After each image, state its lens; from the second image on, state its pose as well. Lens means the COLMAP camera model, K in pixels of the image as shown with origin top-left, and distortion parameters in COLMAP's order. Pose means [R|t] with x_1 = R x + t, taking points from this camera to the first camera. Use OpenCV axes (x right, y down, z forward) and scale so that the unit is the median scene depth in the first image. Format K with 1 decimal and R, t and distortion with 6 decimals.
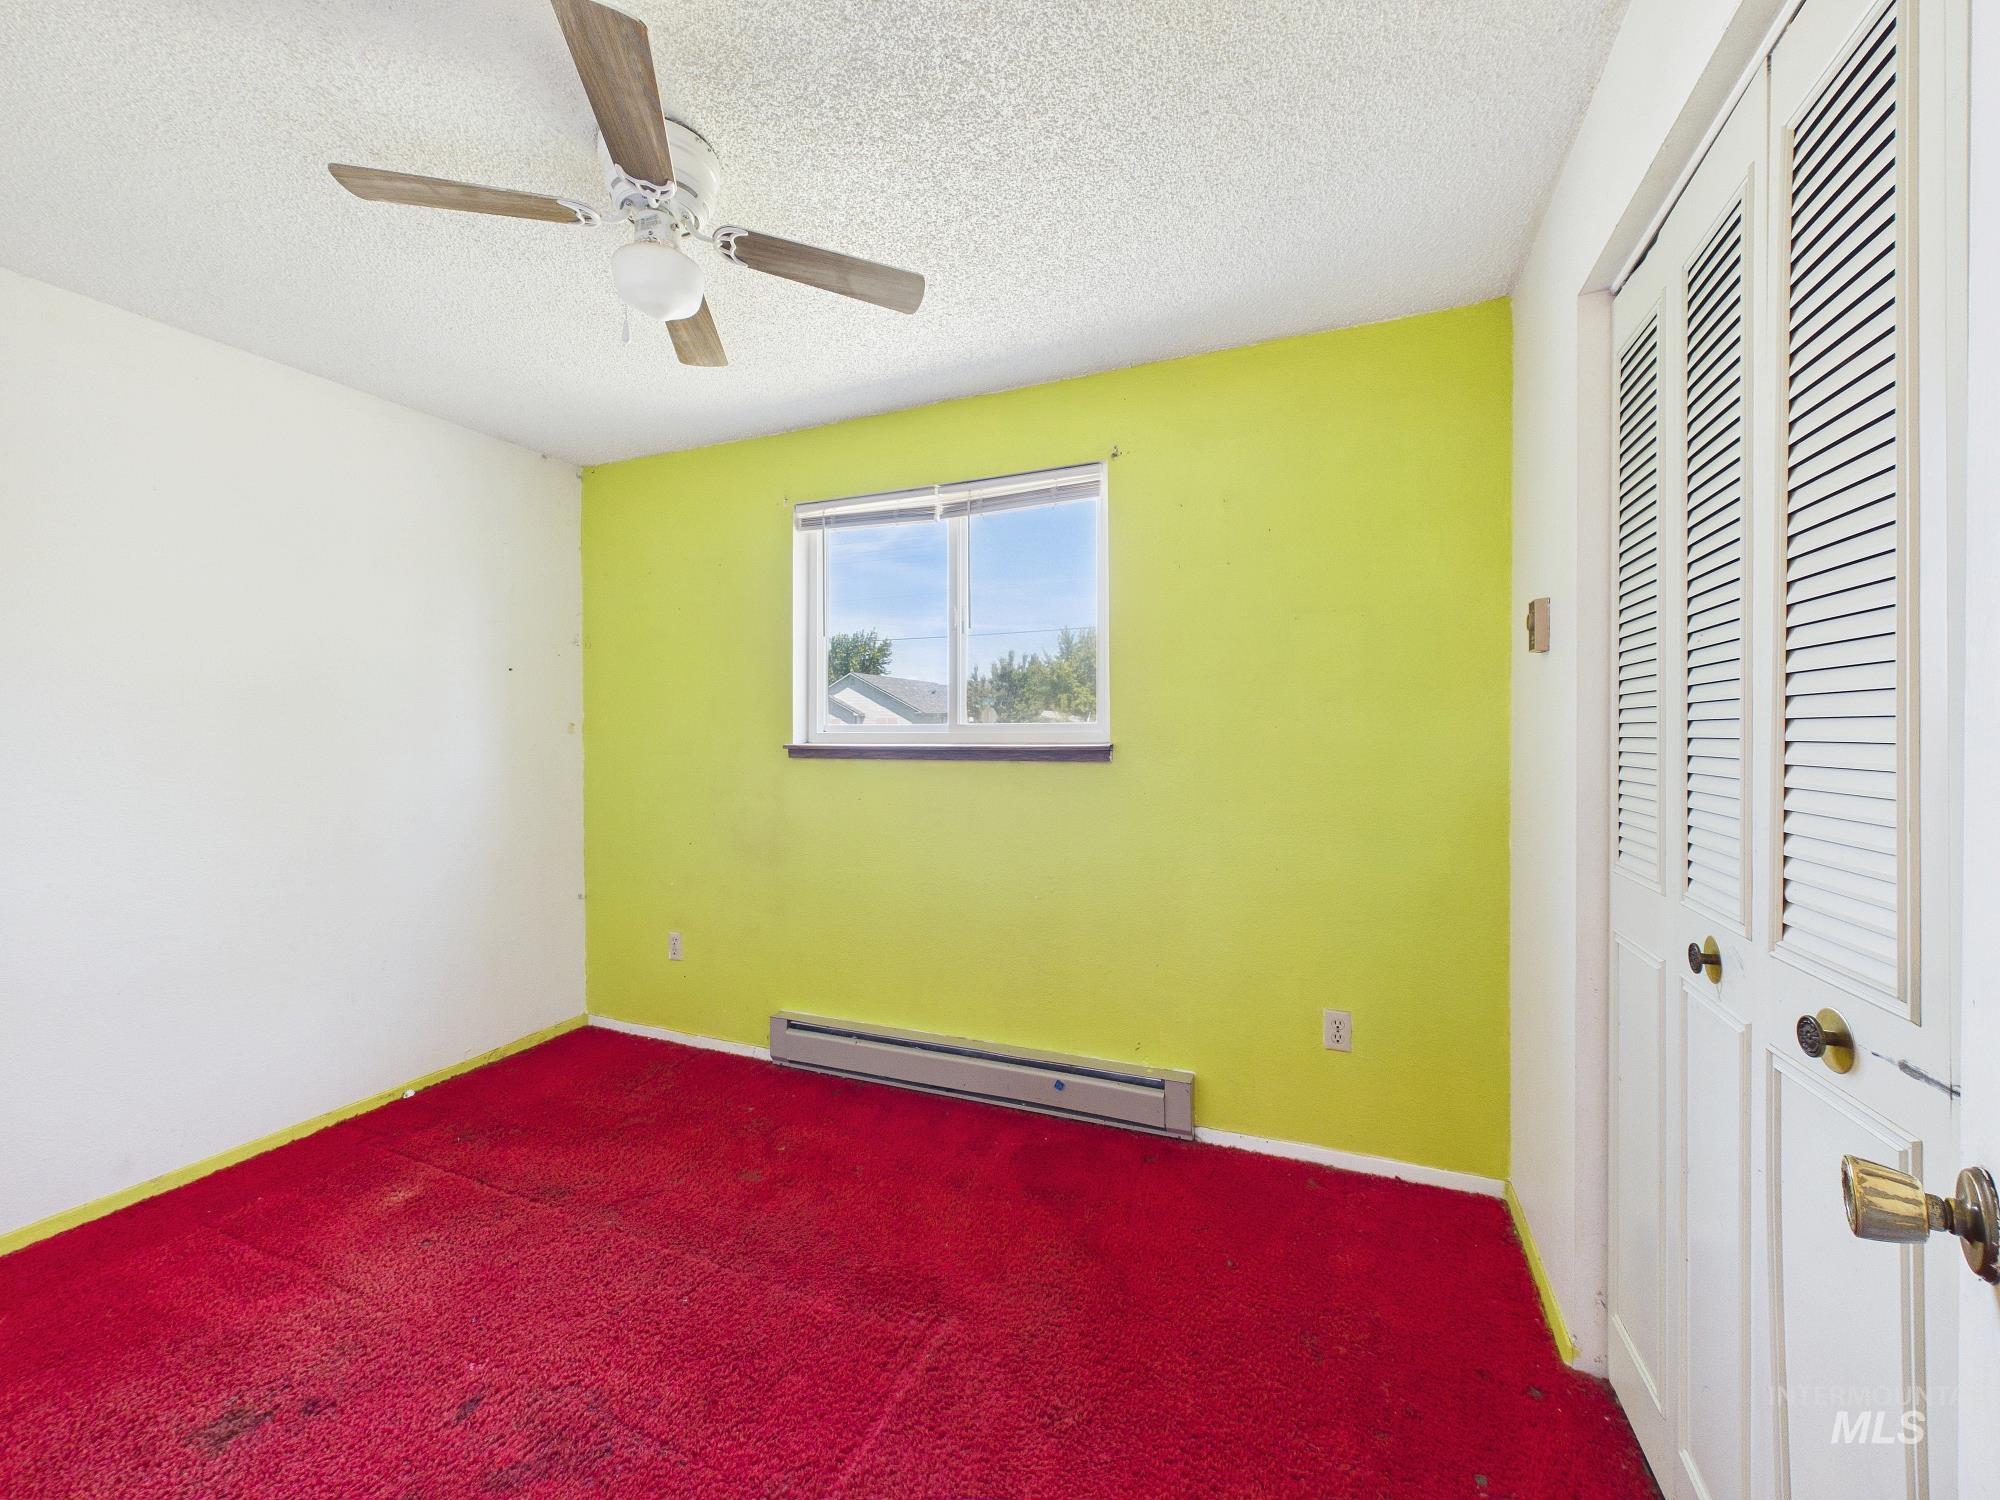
lens RADIAL K [[803.3, 0, 1002.2], [0, 803.3, 743.5], [0, 0, 1]] dist [0.001139, 0.000192]
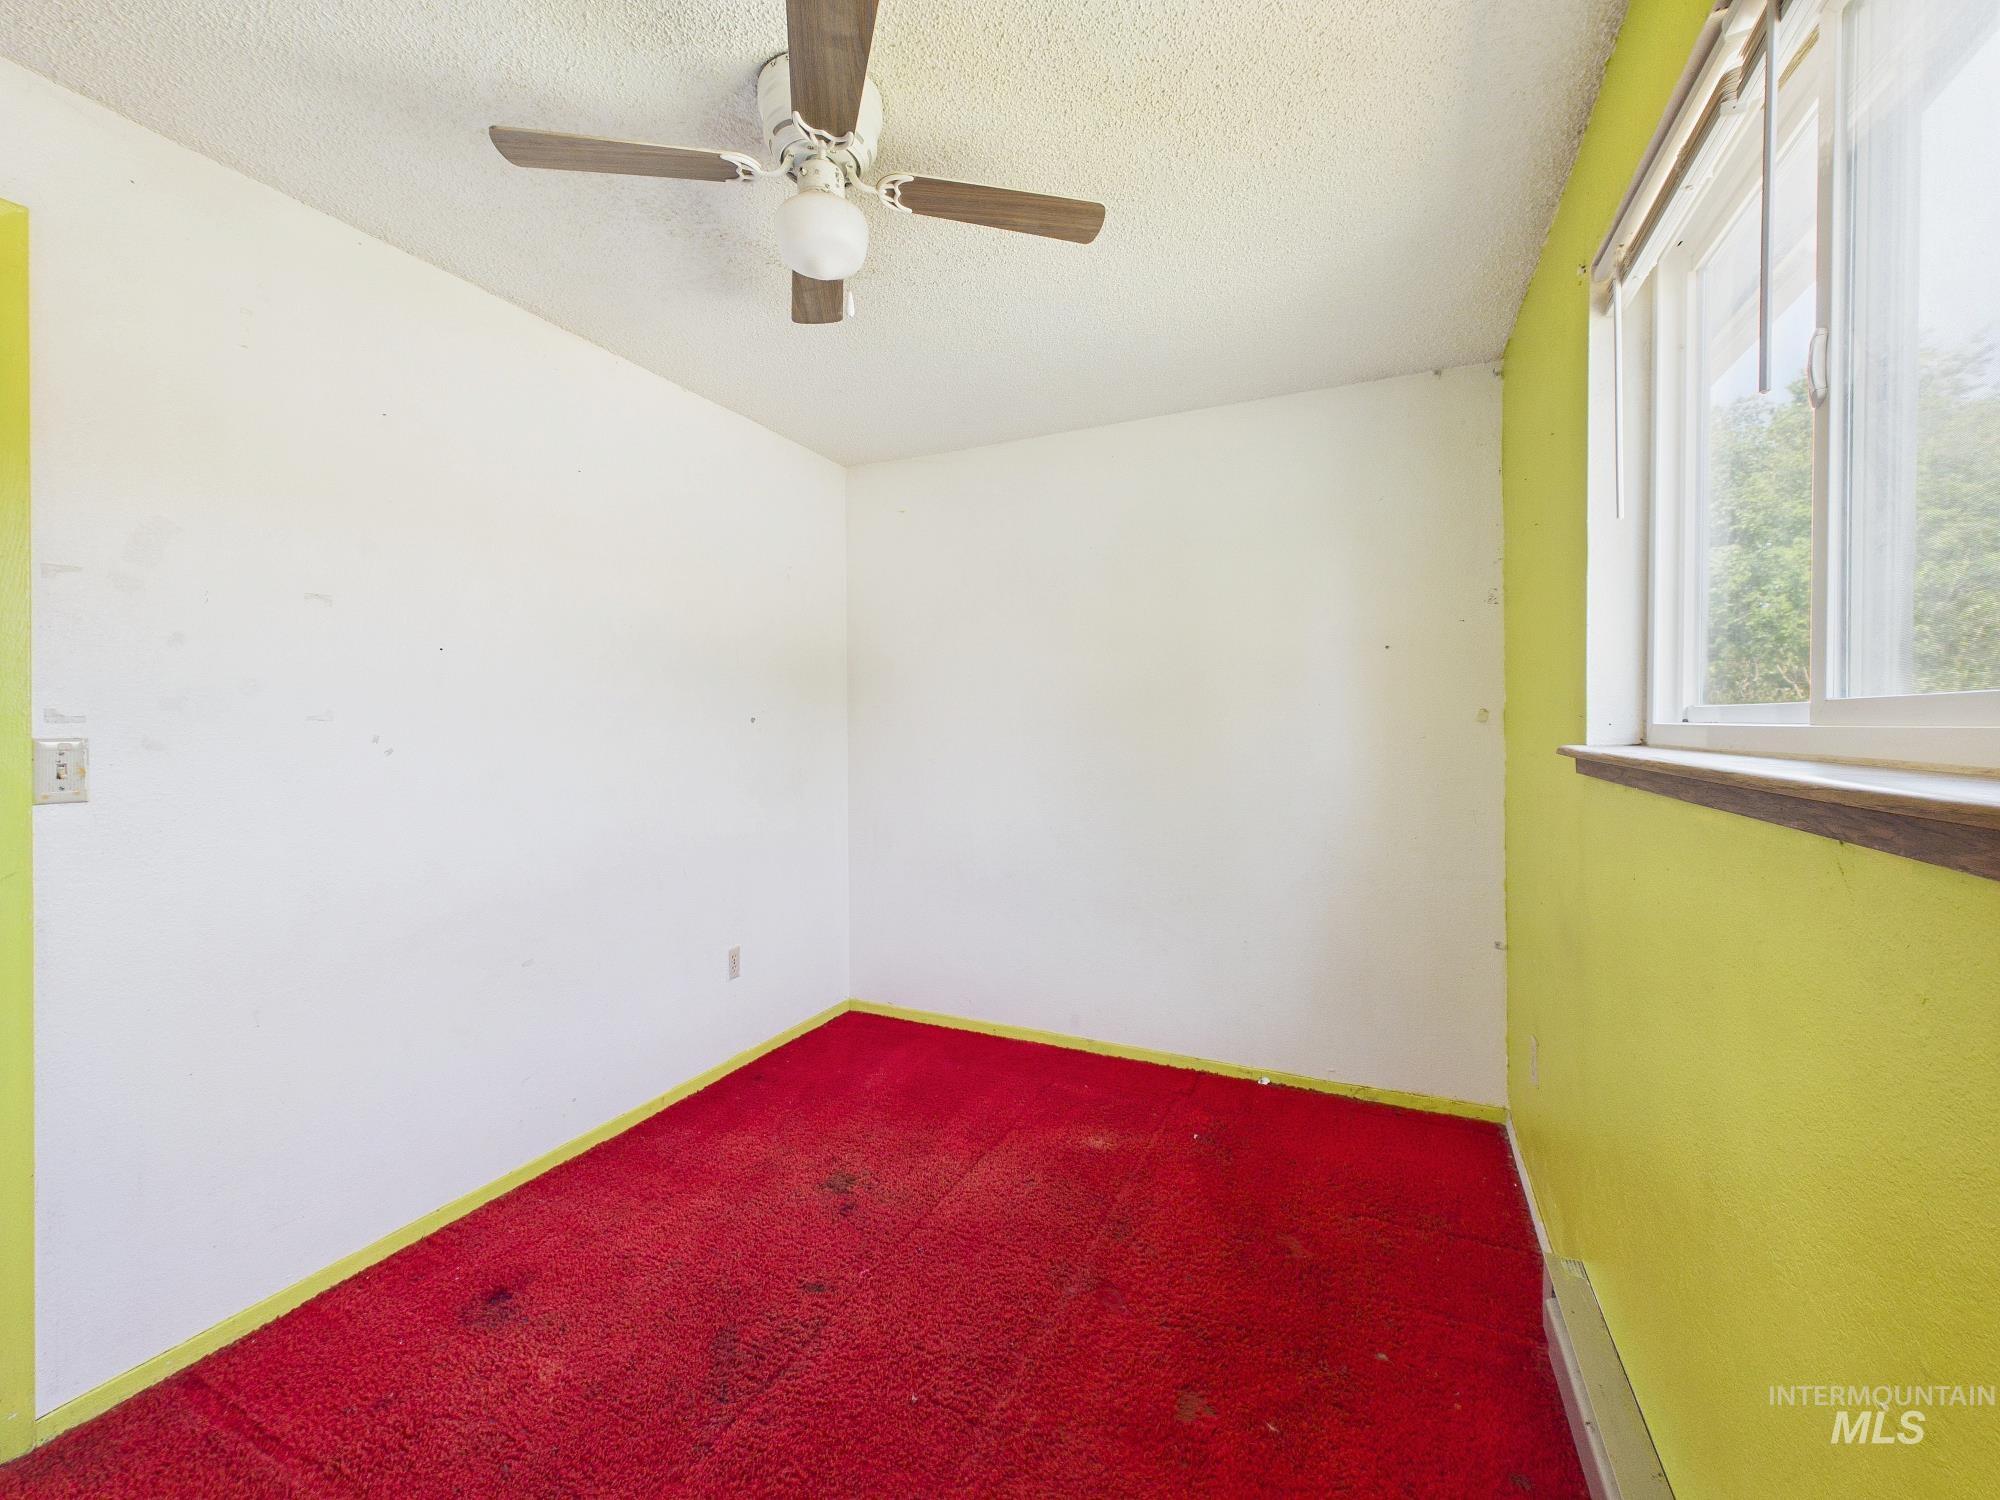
lens RADIAL K [[807.6, 0, 1000.9], [0, 807.6, 724.1], [0, 0, 1]] dist [0.000833, 0.000062]
pose [[-0.036811, 0.007098, -0.999297, 0.302114], [-0.013377, 0.999882, 0.007595, -0.014775], [0.999233, 0.013647, -0.036712, 0.757541]]
